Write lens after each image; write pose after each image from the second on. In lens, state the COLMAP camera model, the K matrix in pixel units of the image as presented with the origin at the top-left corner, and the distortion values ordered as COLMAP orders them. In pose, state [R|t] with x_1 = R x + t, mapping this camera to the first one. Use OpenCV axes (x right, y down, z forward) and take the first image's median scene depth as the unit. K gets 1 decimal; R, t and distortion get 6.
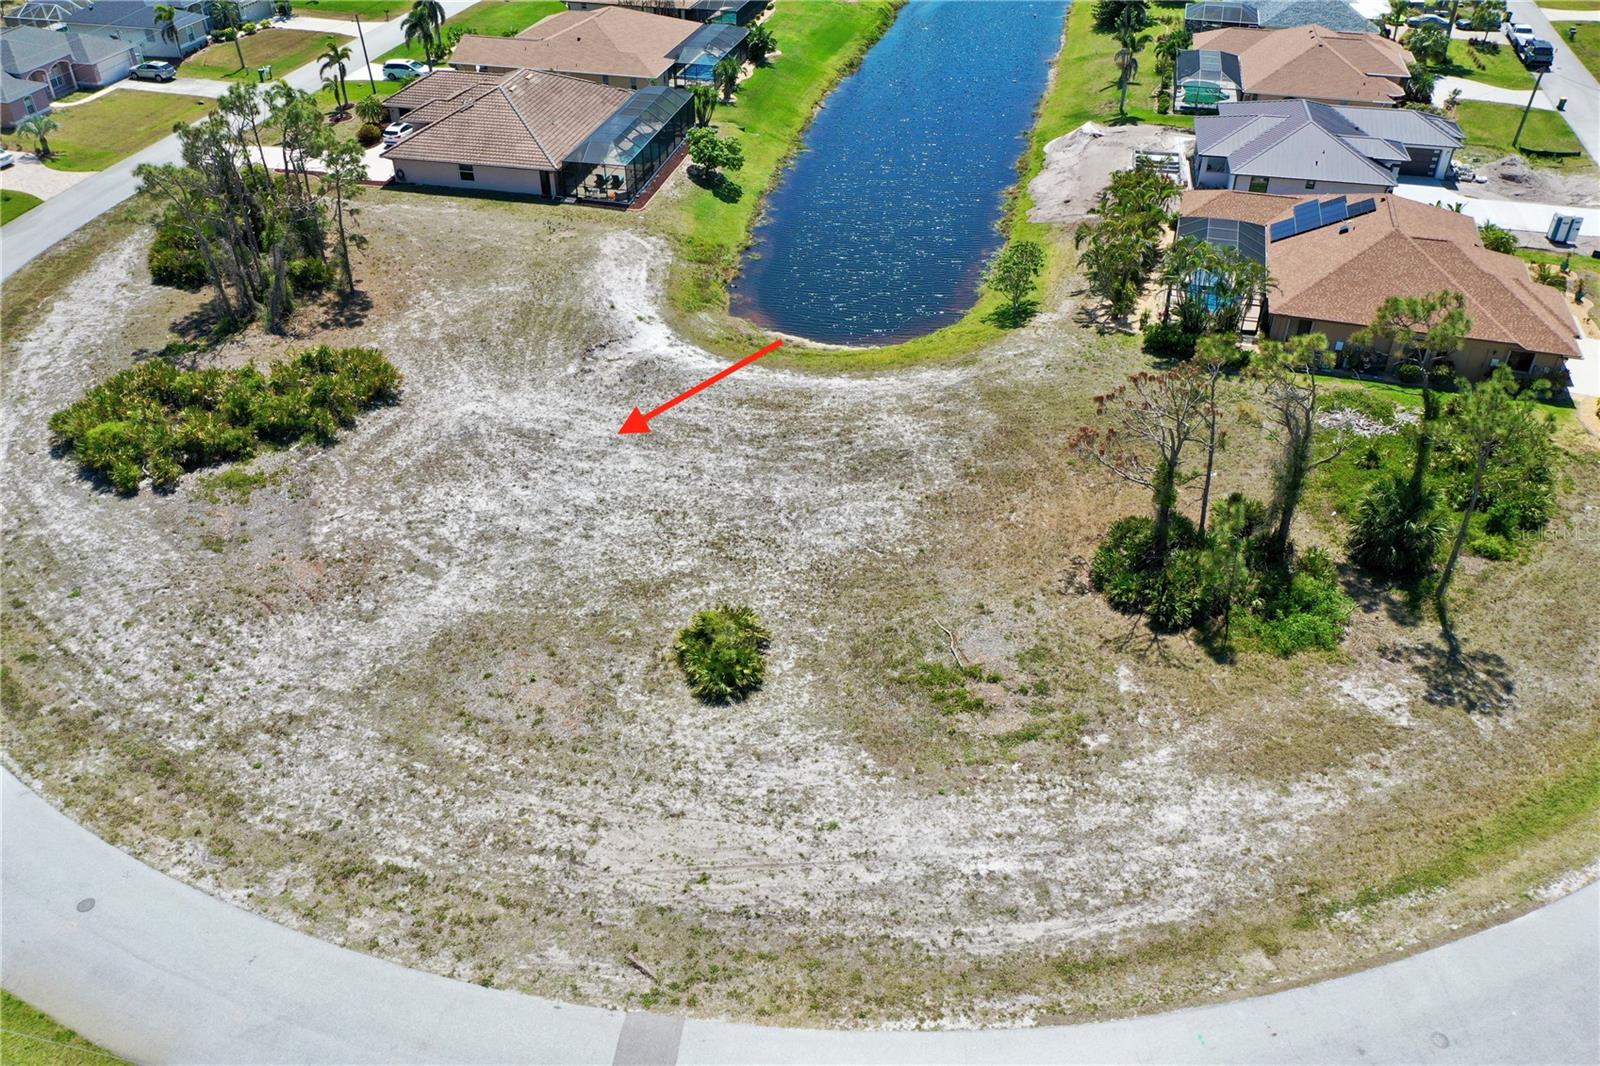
lens RADIAL K [[1265.4, 0, 800.4], [0, 1265.4, 529.5], [0, 0, 1]] dist [-0.008090, 0.000133]
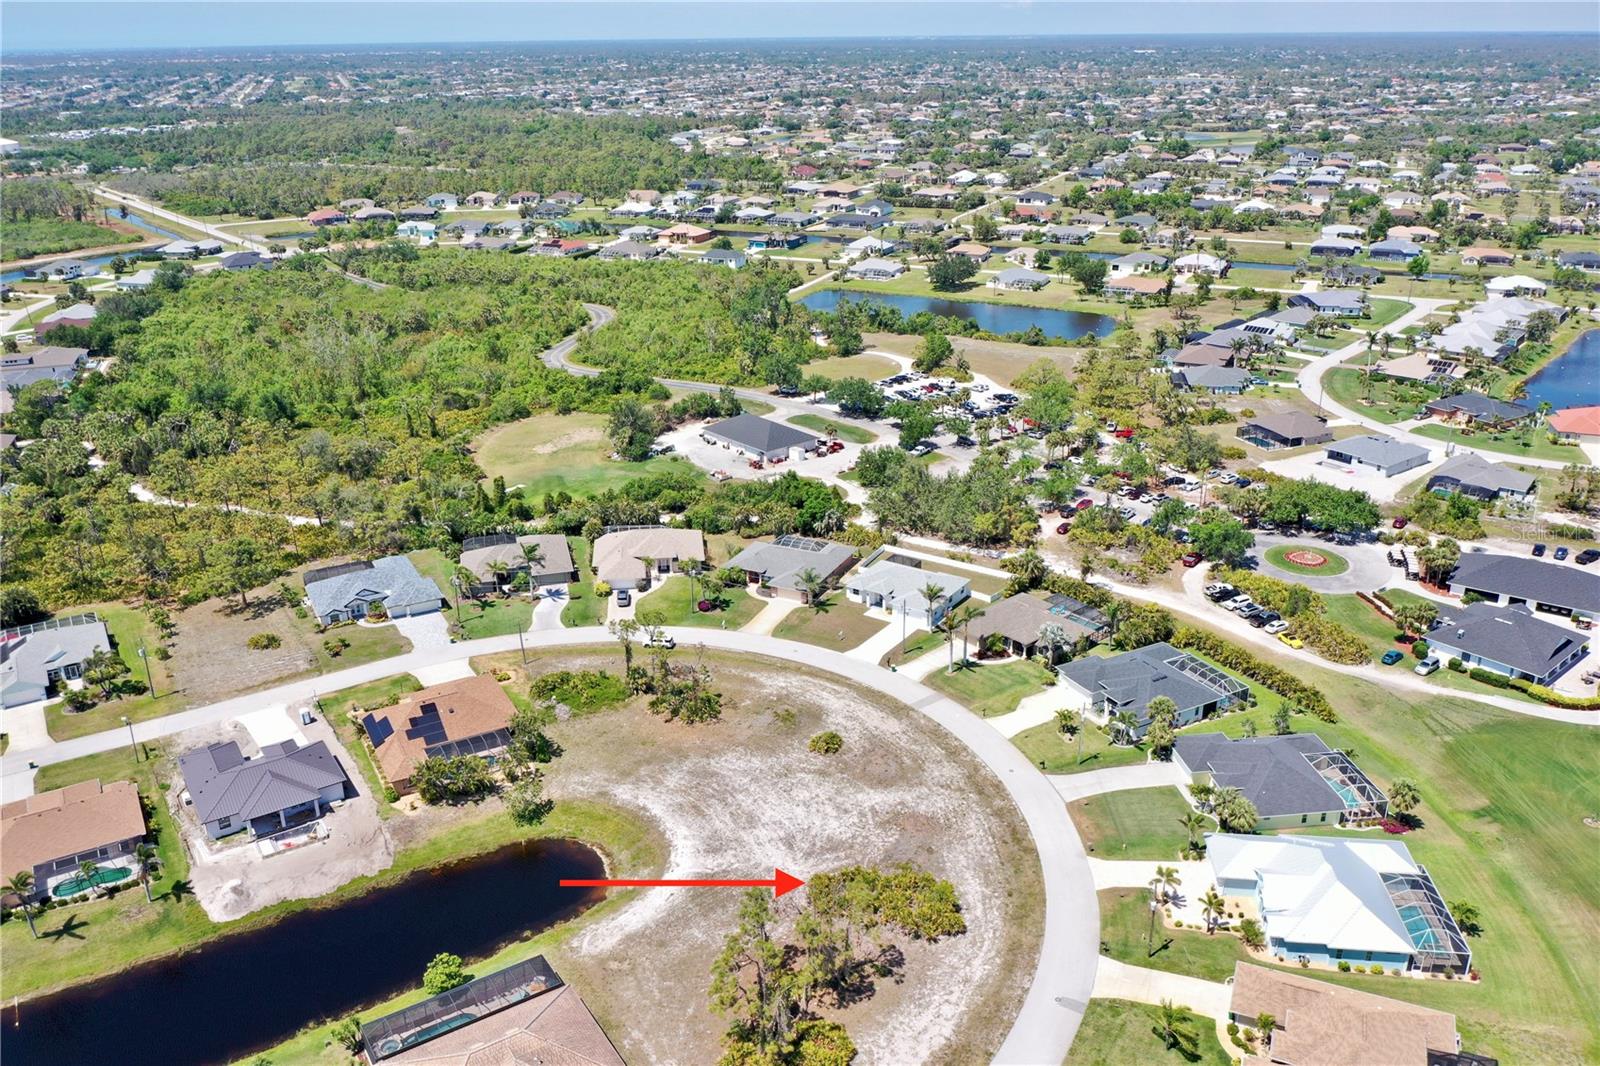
lens RADIAL K [[1265.4, 0, 802.0], [0, 1265.4, 531.6], [0, 0, 1]] dist [-0.008090, 0.000133]
pose [[-0.710833, -0.254515, 0.655697, -1.803024], [0.418025, 0.596854, 0.684850, -2.224353], [-0.565661, 0.760912, -0.317870, 1.499229]]
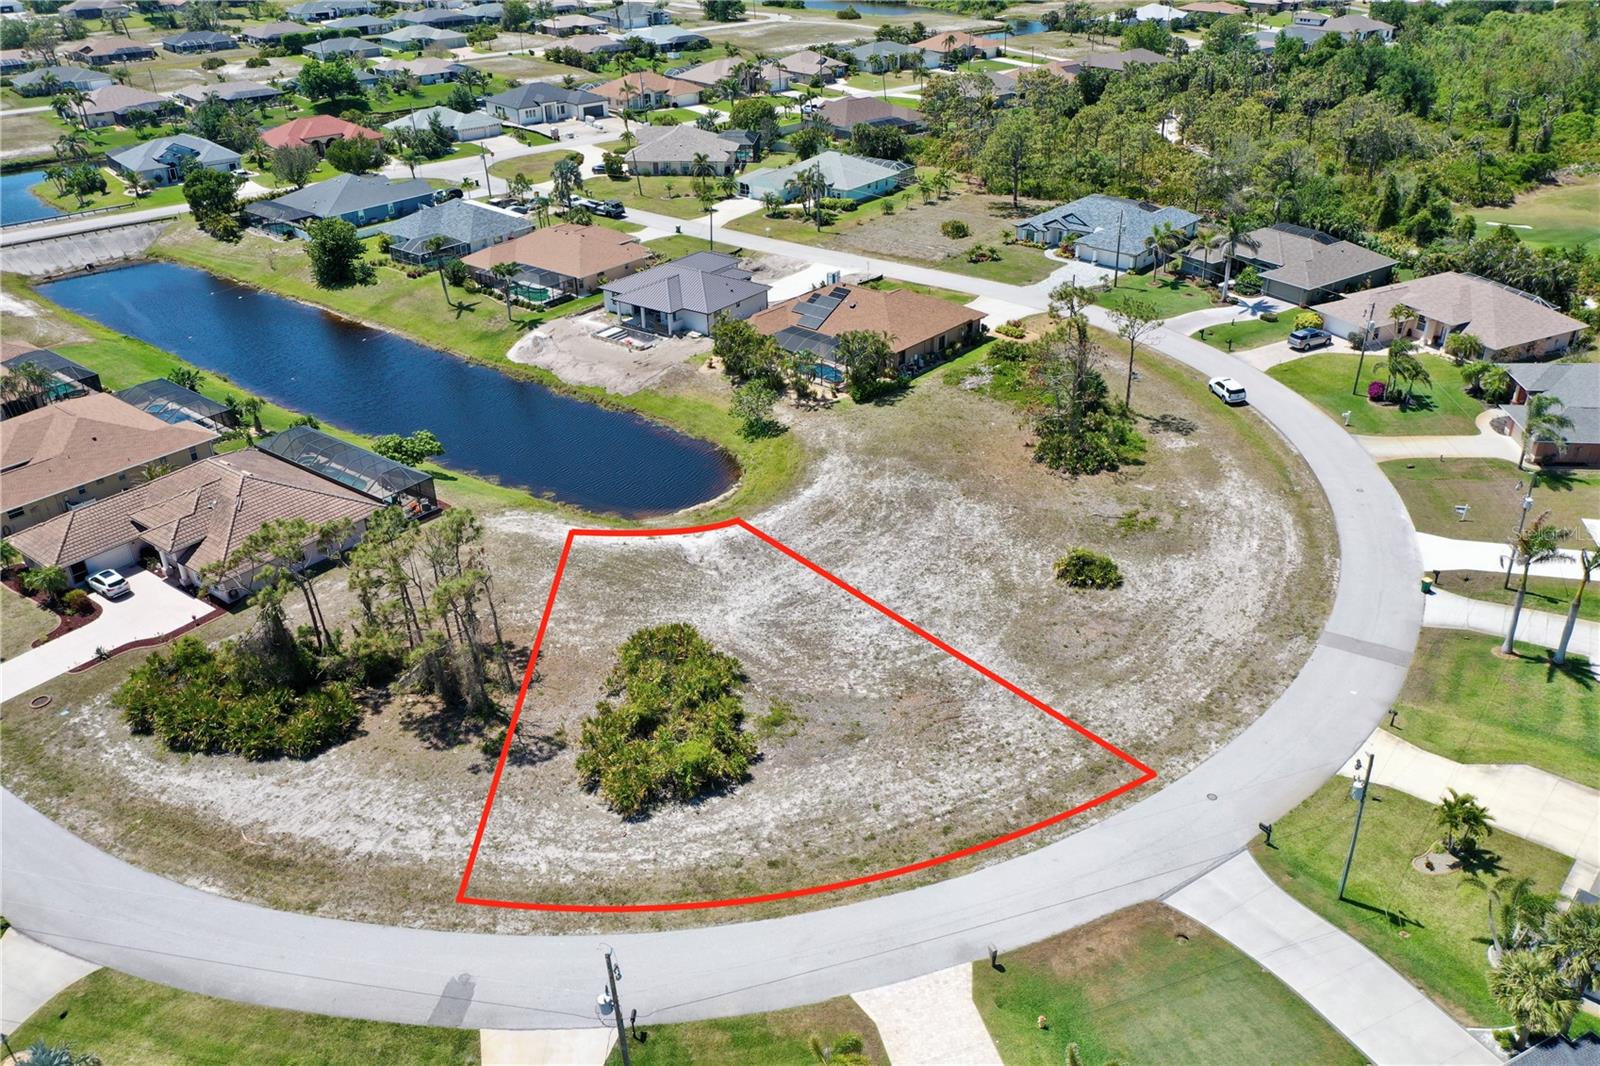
lens RADIAL K [[1265.4, 0, 801.7], [0, 1265.4, 532.7], [0, 0, 1]] dist [-0.008090, 0.000133]
pose [[0.420682, -0.440746, 0.792950, -1.456077], [0.543606, 0.822228, 0.168622, -0.417133], [-0.726305, 0.360116, 0.585489, 0.218957]]
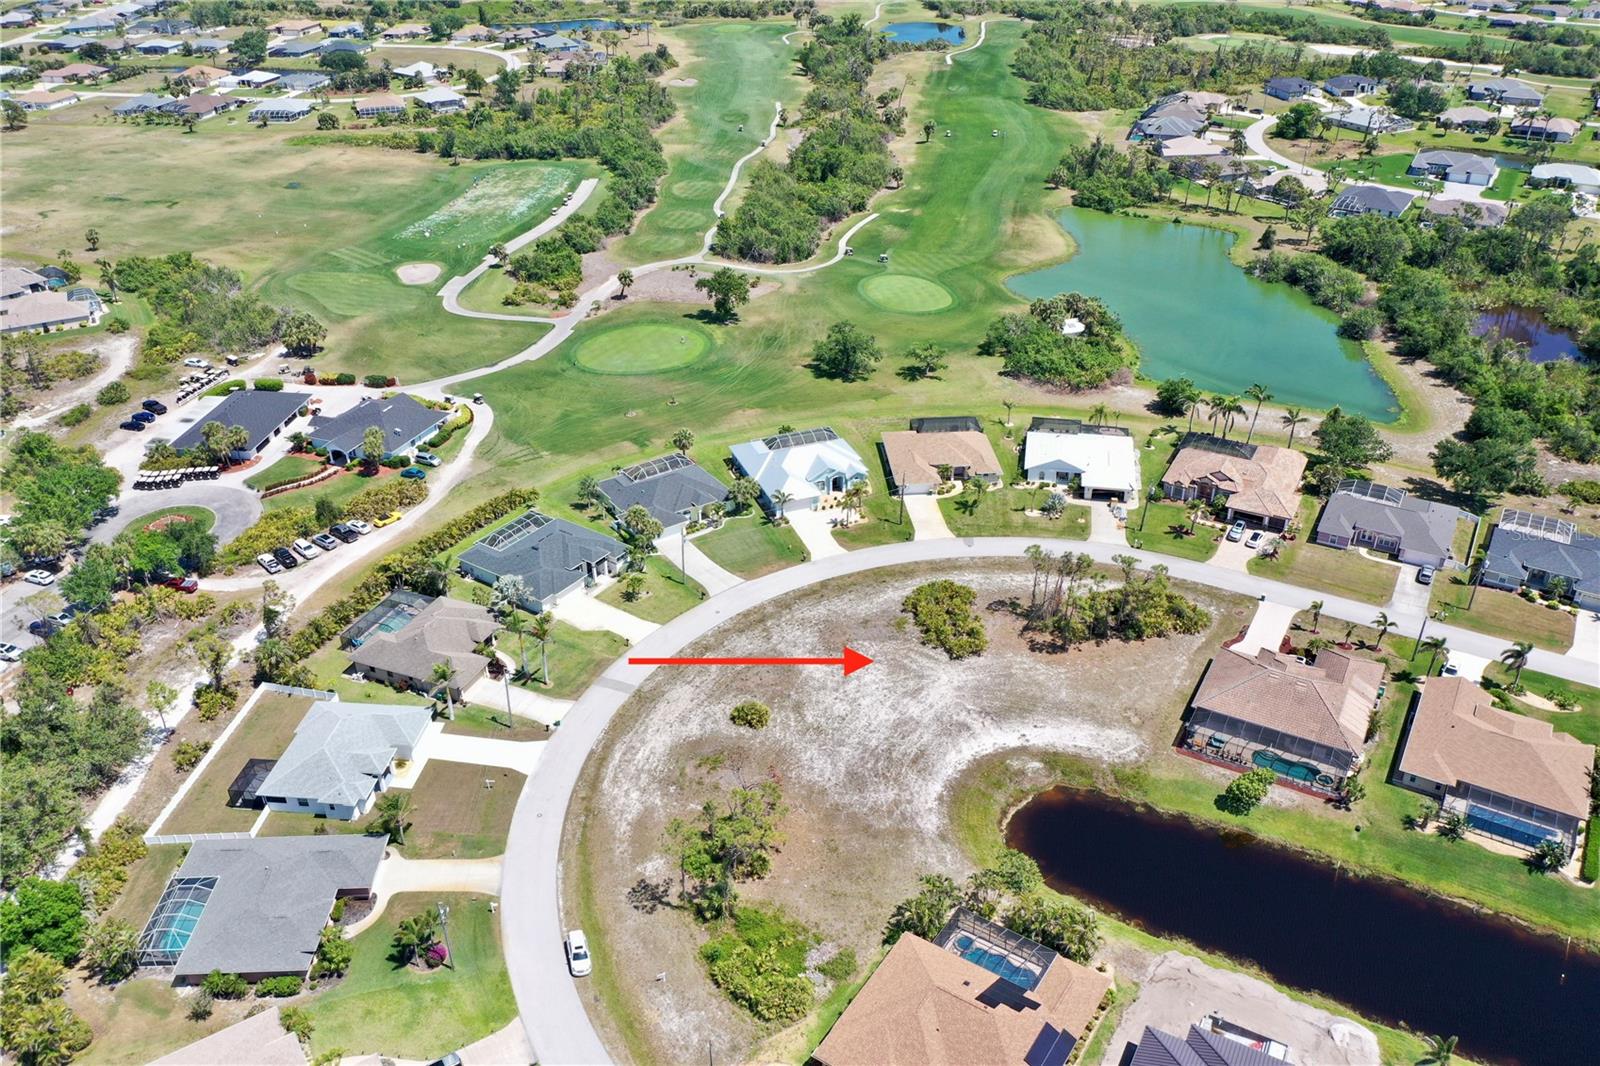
lens RADIAL K [[1265.4, 0, 800.7], [0, 1265.4, 534.1], [0, 0, 1]] dist [-0.008090, 0.000133]
pose [[-0.298583, 0.486299, -0.821195, 1.959352], [-0.547510, 0.617494, 0.564743, -1.749124], [0.781717, 0.618235, 0.081880, 0.532023]]
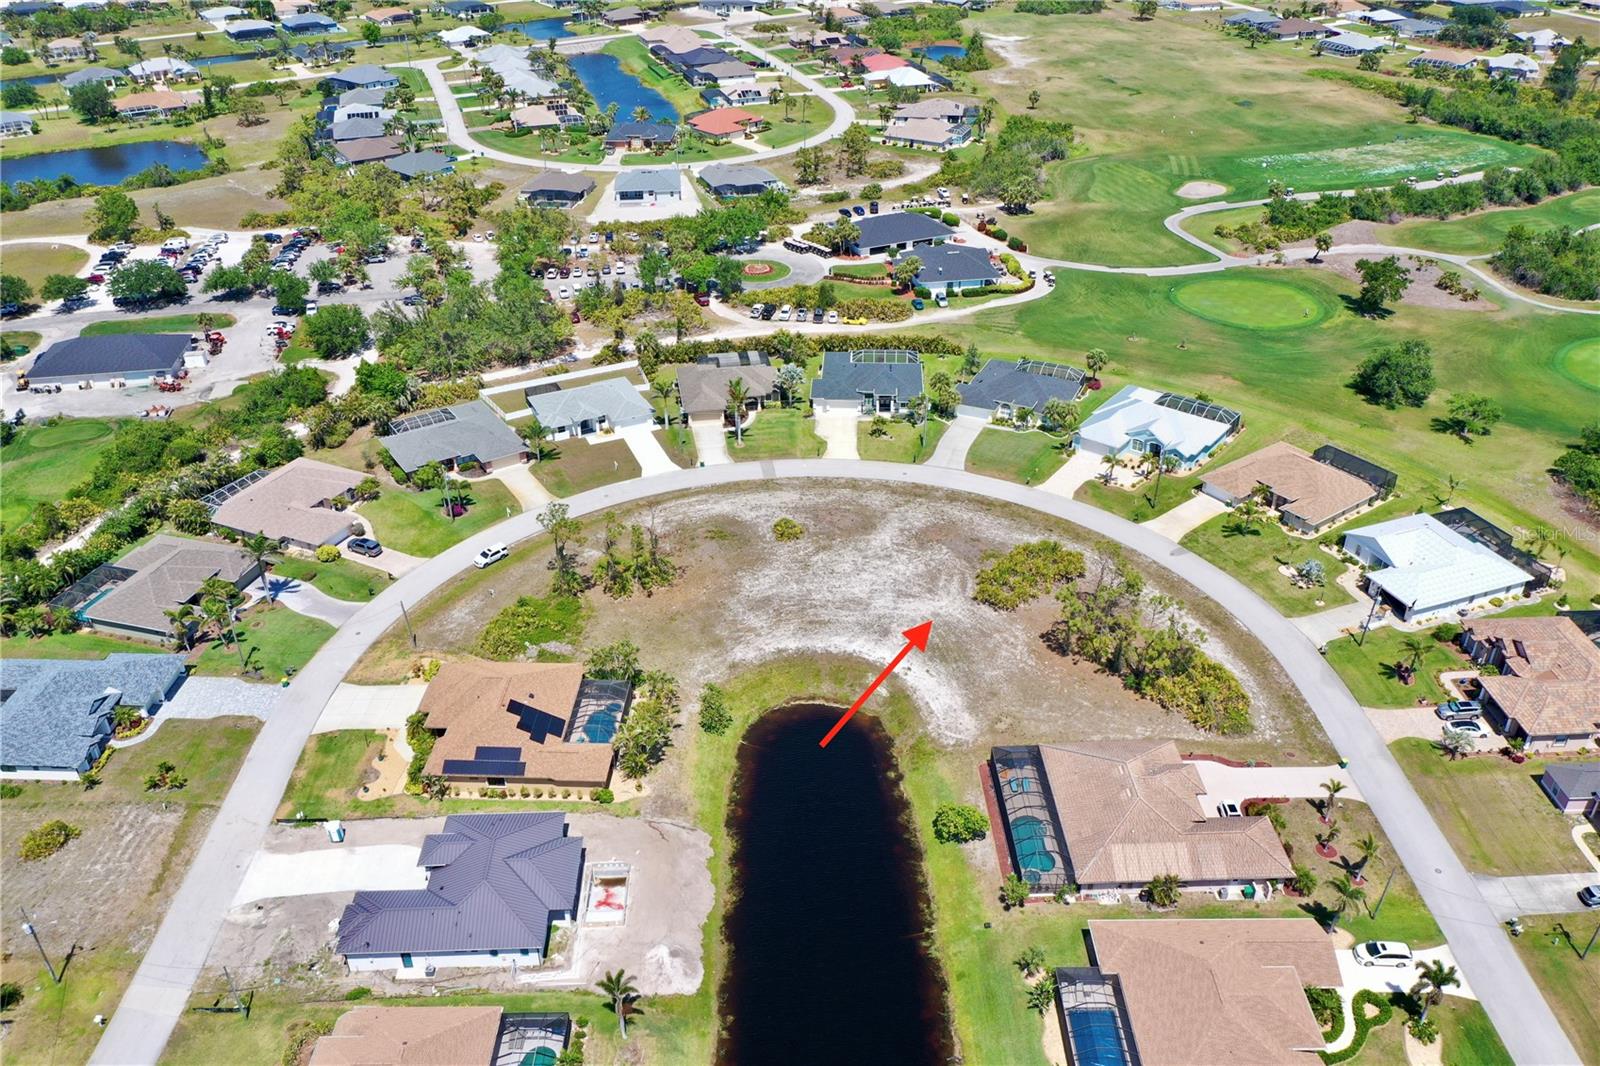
lens RADIAL K [[1265.4, 0, 799.7], [0, 1265.4, 528.5], [0, 0, 1]] dist [-0.008090, 0.000133]
pose [[-0.970272, 0.130344, -0.203921, 0.533287], [-0.136102, 0.402855, 0.905088, -2.661559], [0.200123, 0.905935, -0.373139, 2.045673]]
